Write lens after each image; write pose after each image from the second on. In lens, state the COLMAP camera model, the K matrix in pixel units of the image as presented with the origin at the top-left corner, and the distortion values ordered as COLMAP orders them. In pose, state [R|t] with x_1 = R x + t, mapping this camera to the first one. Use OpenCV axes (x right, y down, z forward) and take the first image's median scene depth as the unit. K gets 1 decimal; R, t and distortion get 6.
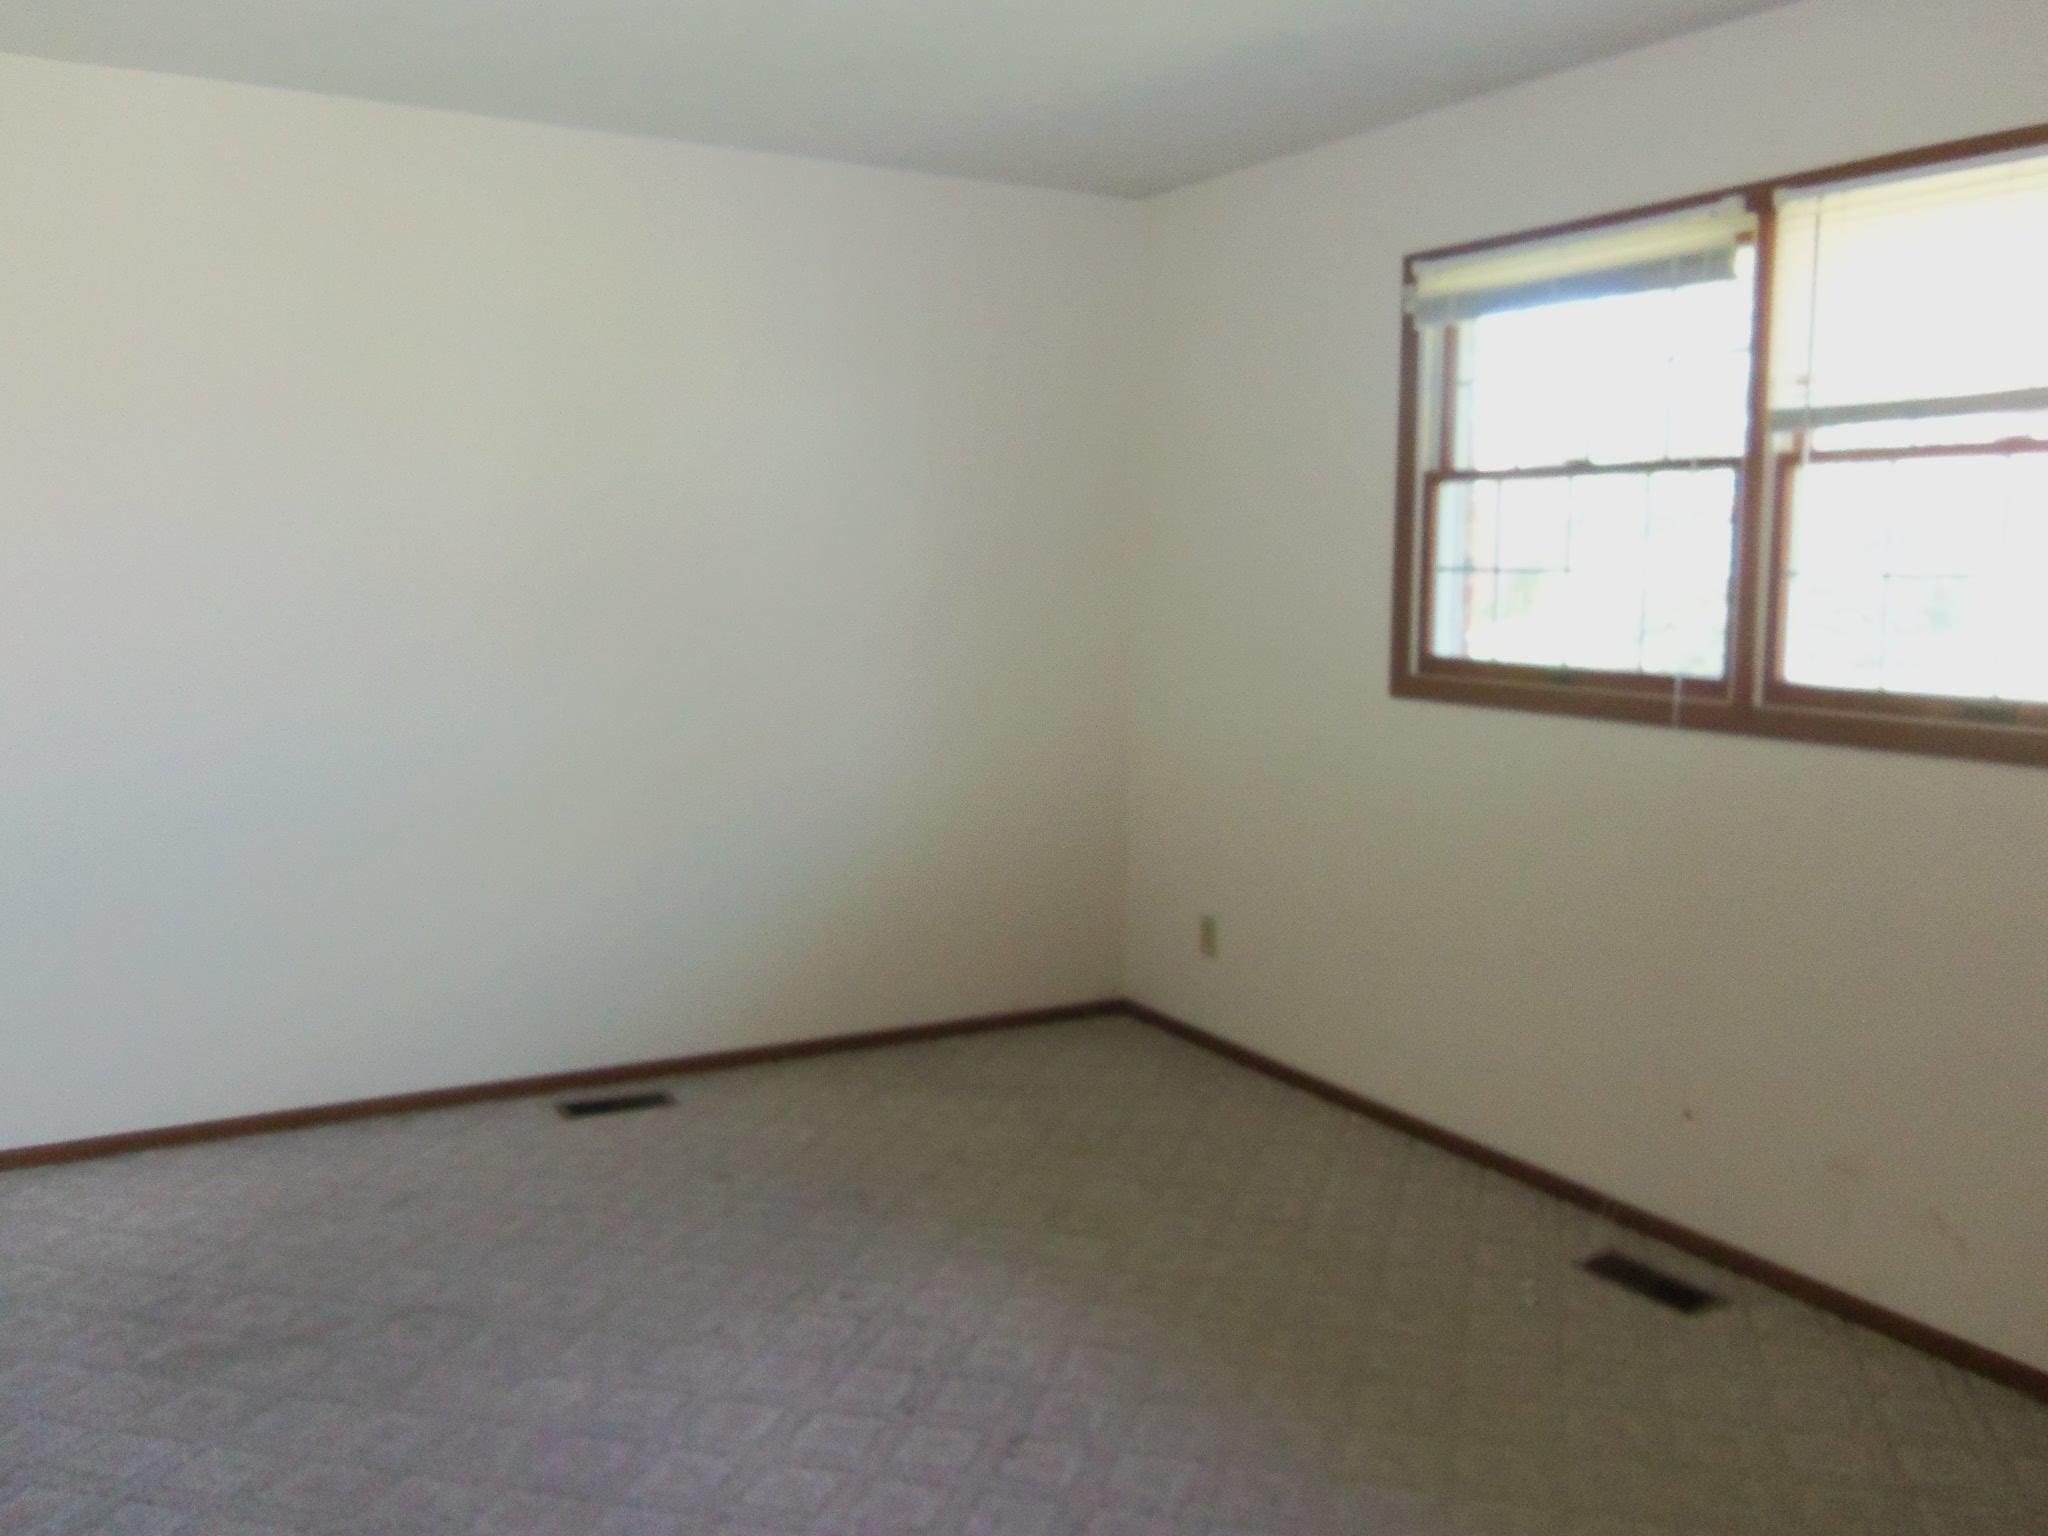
lens RADIAL K [[1743.9, 0, 1031.3], [0, 1743.9, 760.1], [0, 0, 1]] dist [-0.016965, 0.031941]
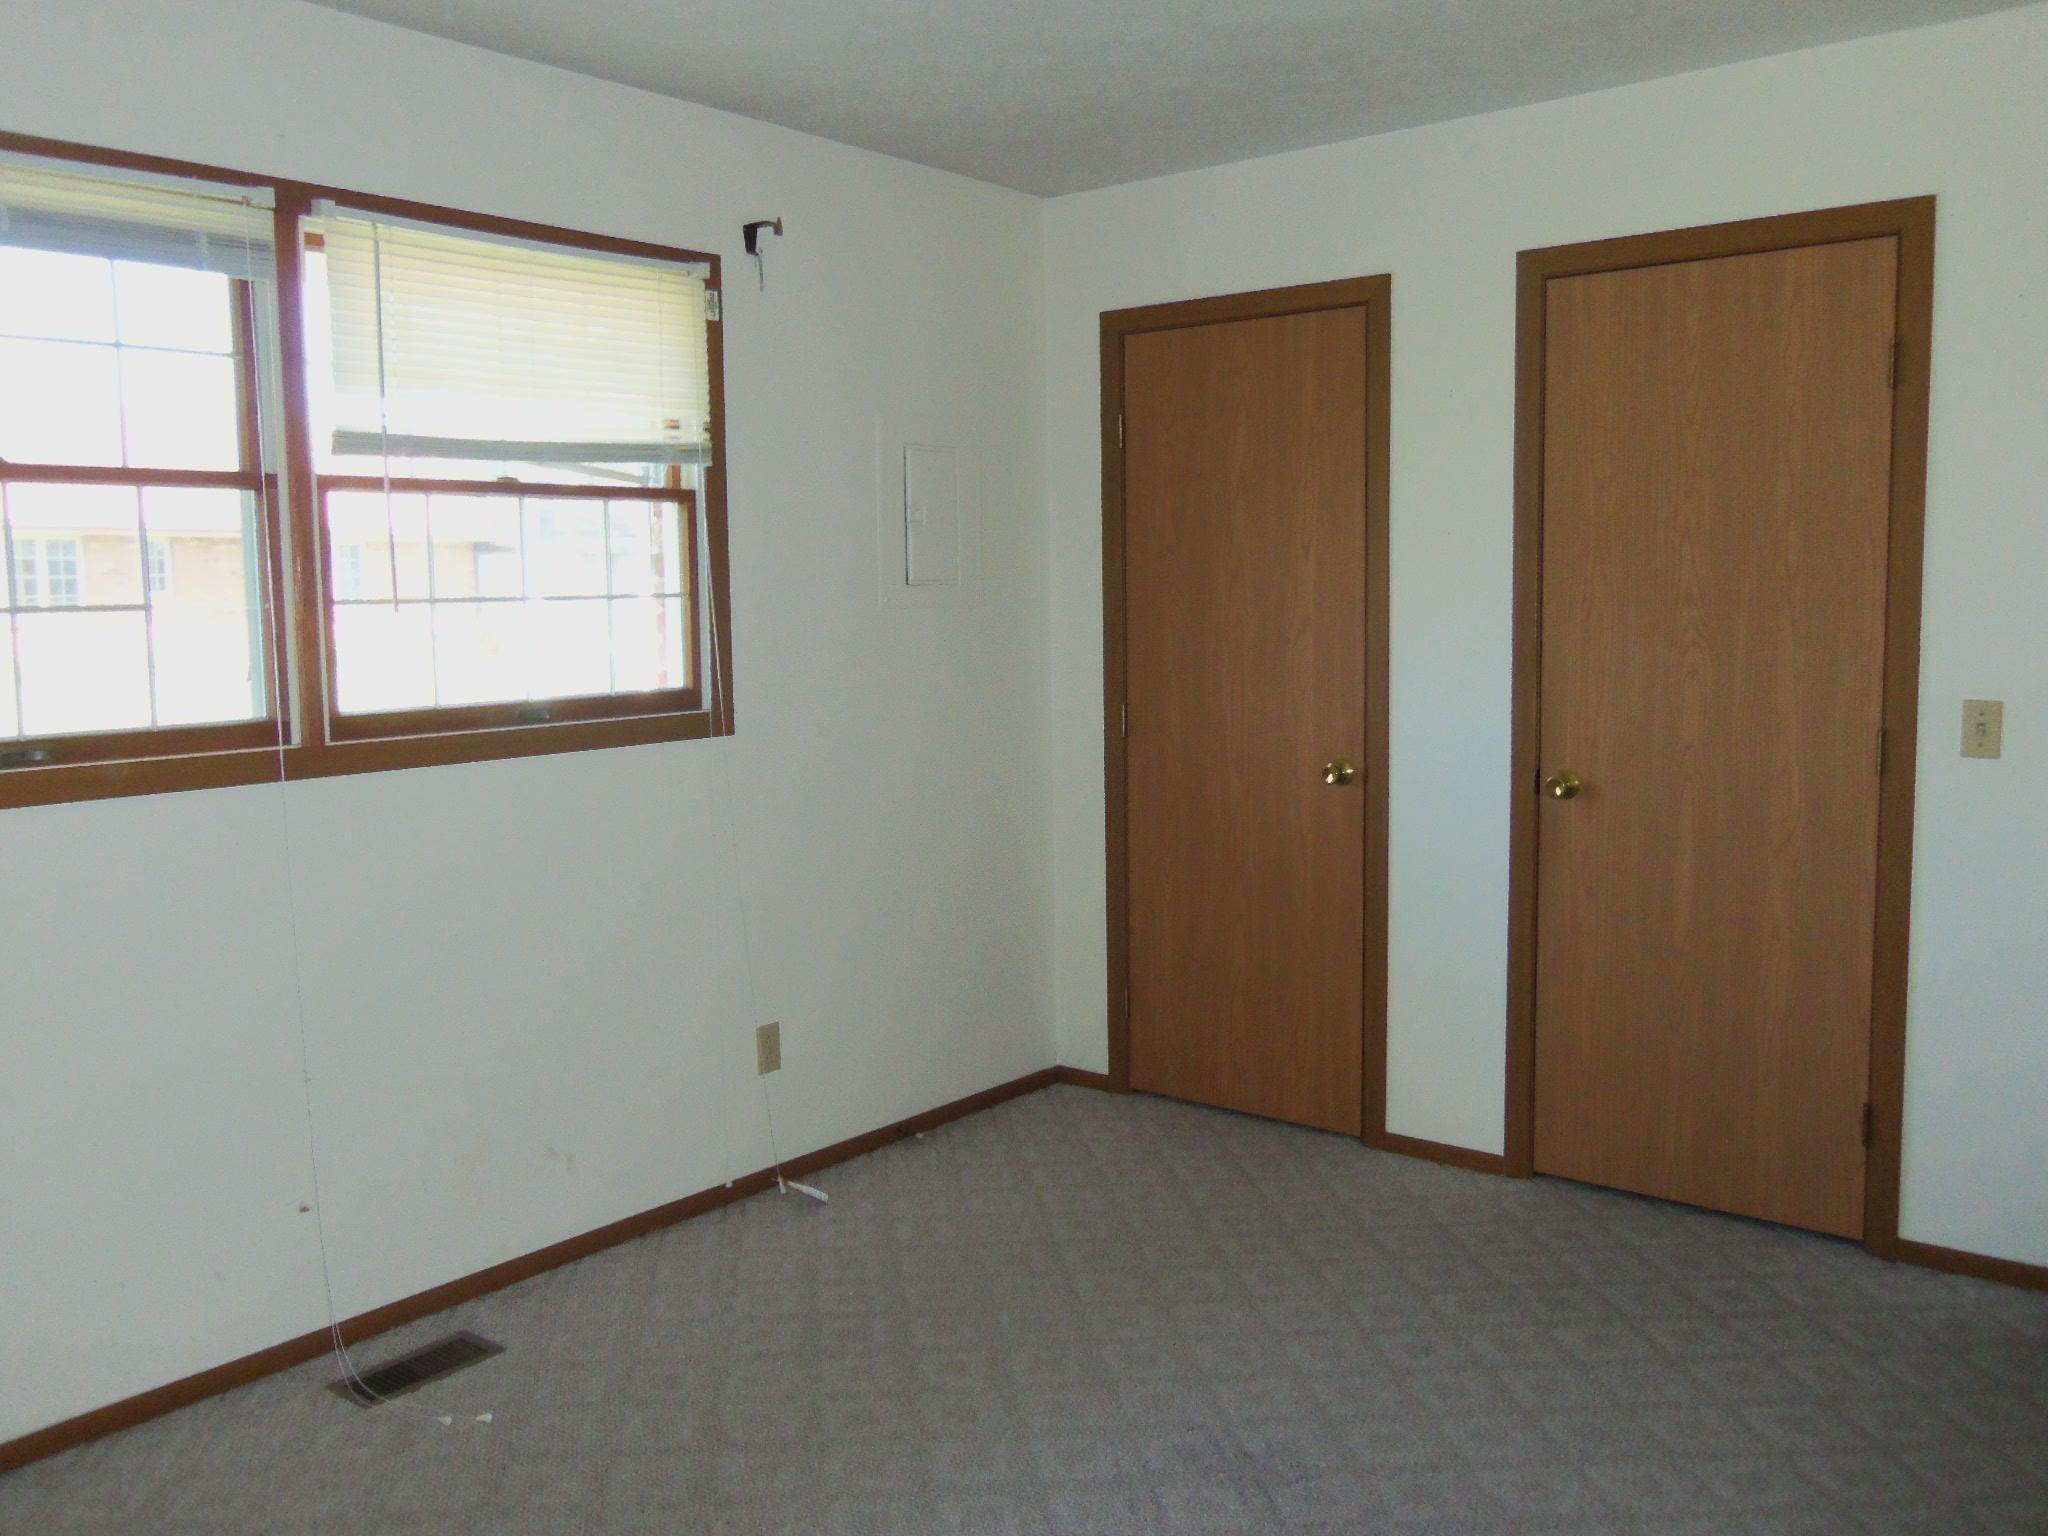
lens RADIAL K [[1743.9, 0, 1031.3], [0, 1743.9, 760.1], [0, 0, 1]] dist [-0.016965, 0.031941]
pose [[-0.355450, -0.110029, 0.928197, -0.573247], [0.117168, 0.979969, 0.161035, -0.125866], [-0.927322, 0.165994, -0.335439, 0.934009]]
